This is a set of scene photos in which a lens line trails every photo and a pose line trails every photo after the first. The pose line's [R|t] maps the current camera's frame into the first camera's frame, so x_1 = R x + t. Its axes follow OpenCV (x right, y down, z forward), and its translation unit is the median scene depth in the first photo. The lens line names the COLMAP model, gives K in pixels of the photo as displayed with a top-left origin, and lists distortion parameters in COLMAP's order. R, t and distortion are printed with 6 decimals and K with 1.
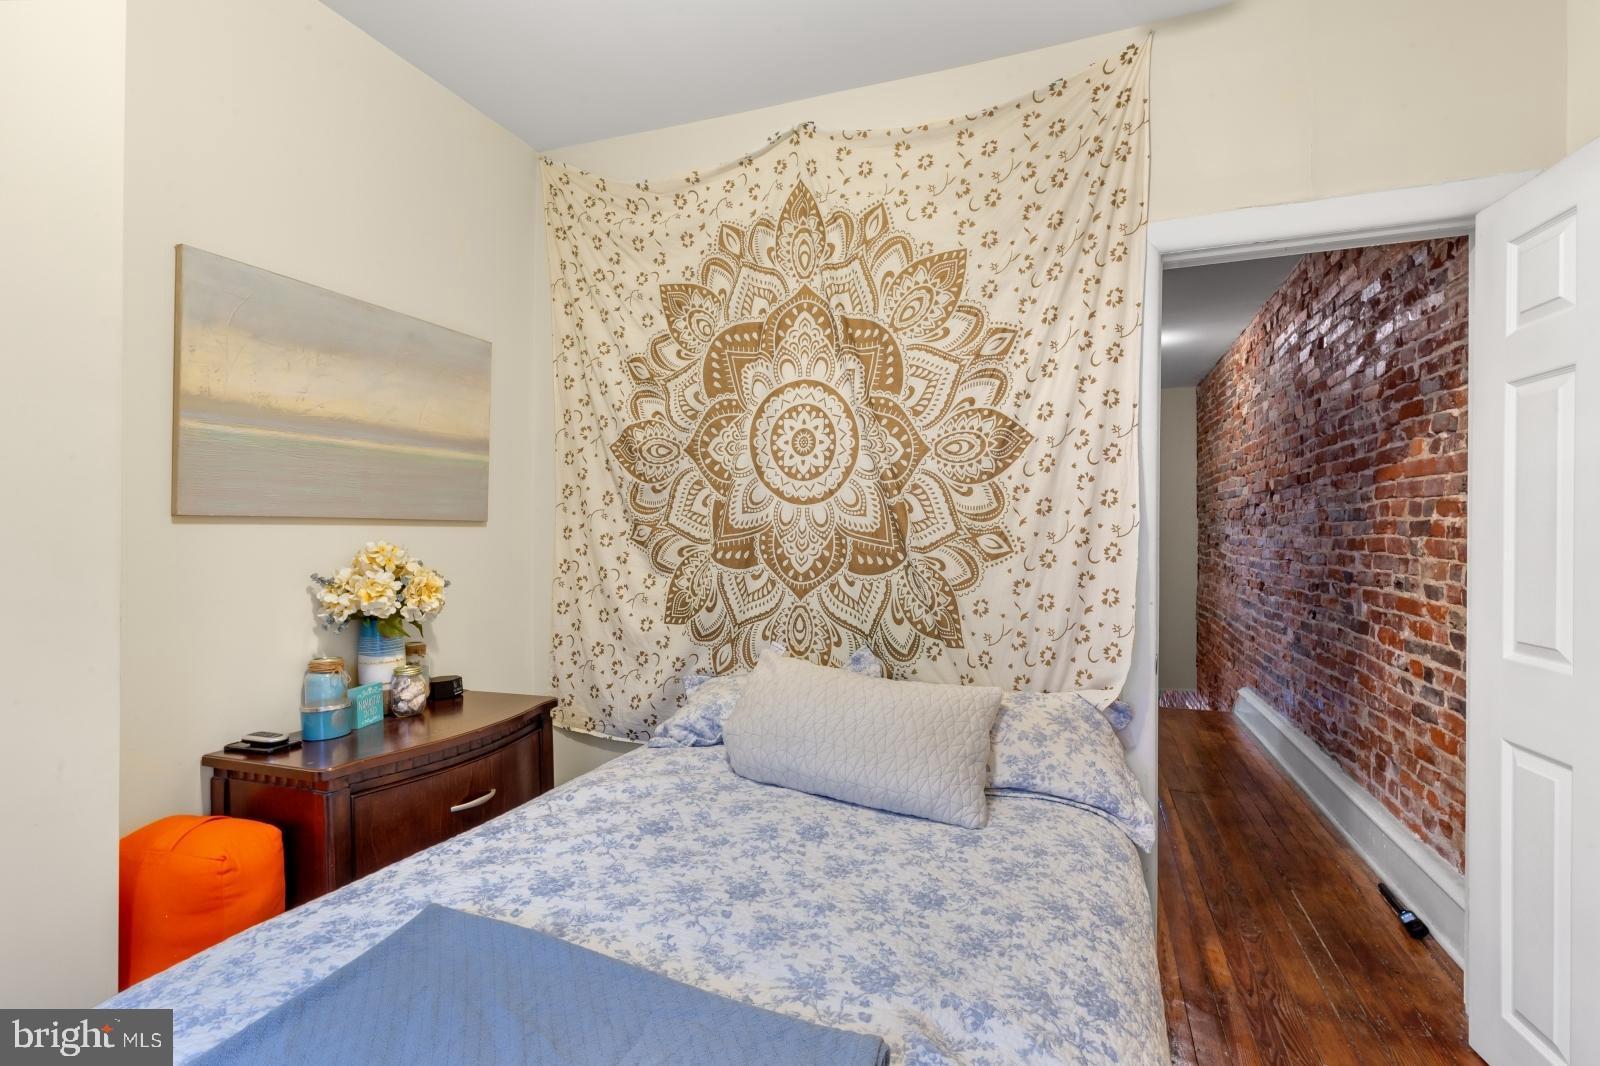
lens RADIAL K [[727.6, 0, 800.0], [0, 727.6, 533.0], [0, 0, 1]] dist [0.002901, -0.000672]
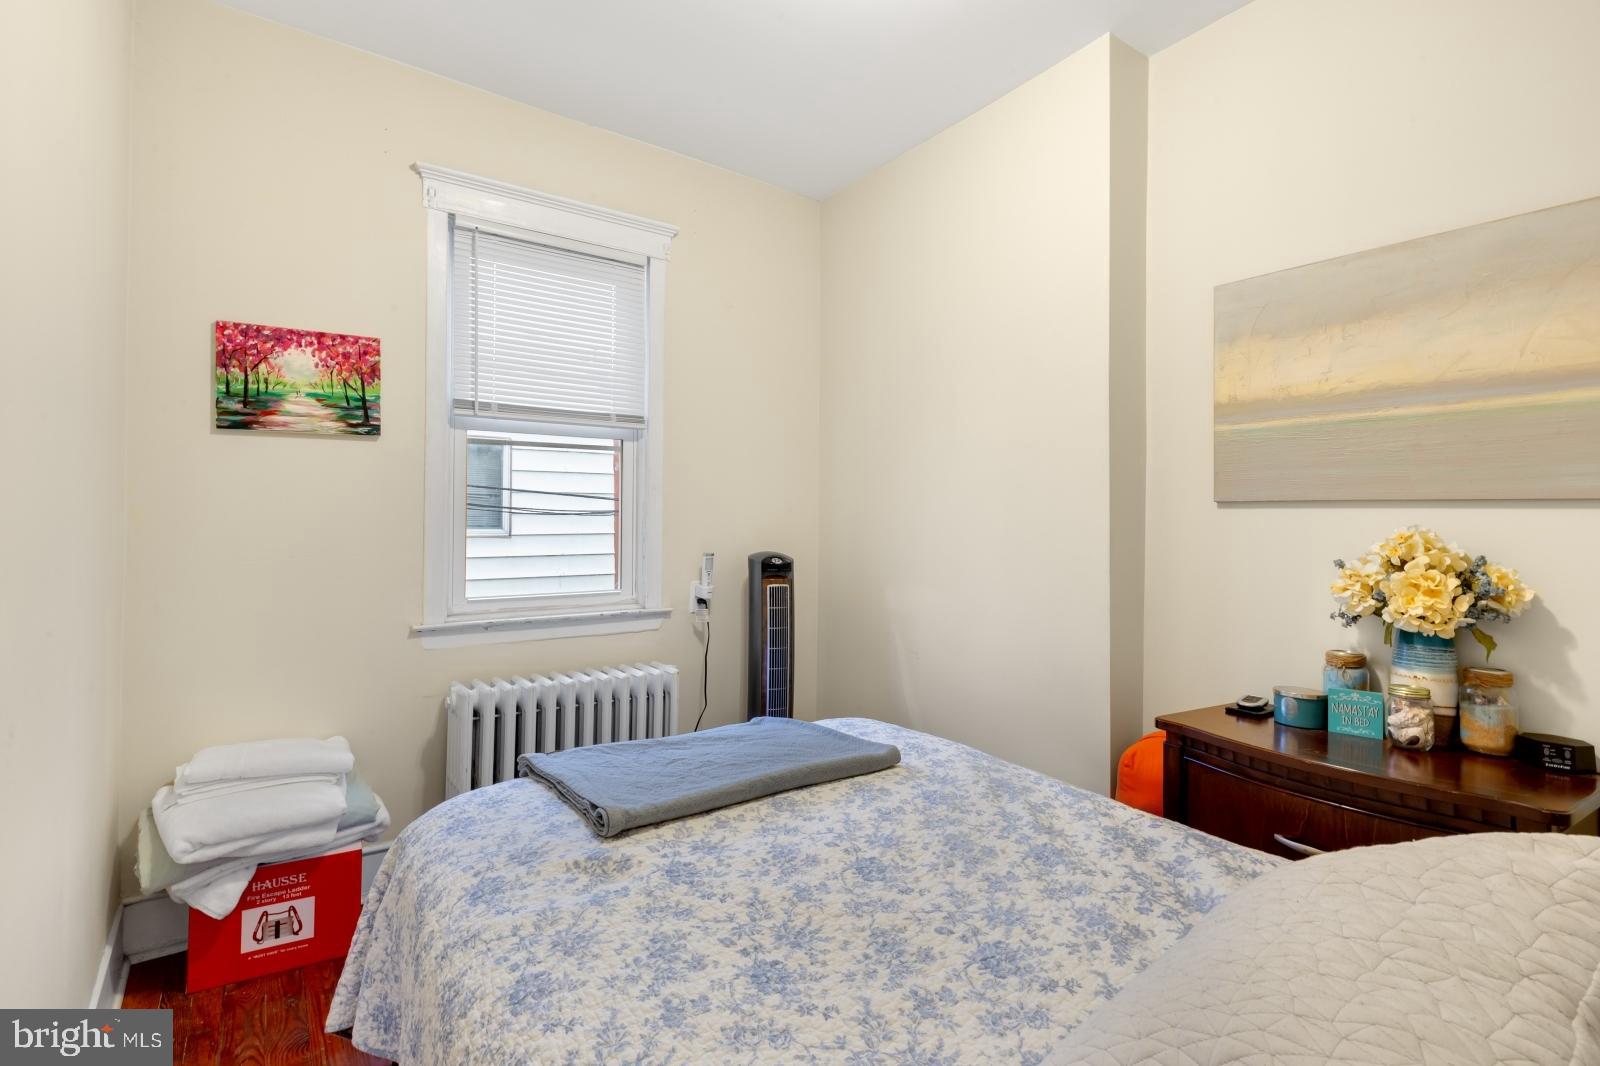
lens RADIAL K [[756.8, 0, 794.1], [0, 756.8, 506.0], [0, 0, 1]] dist [0.003971, -0.000470]
pose [[-0.545496, -0.019028, -0.837897, 0.578570], [-0.010494, 0.999819, -0.015873, 0.009682], [0.838048, 0.000135, -0.545597, 0.995200]]
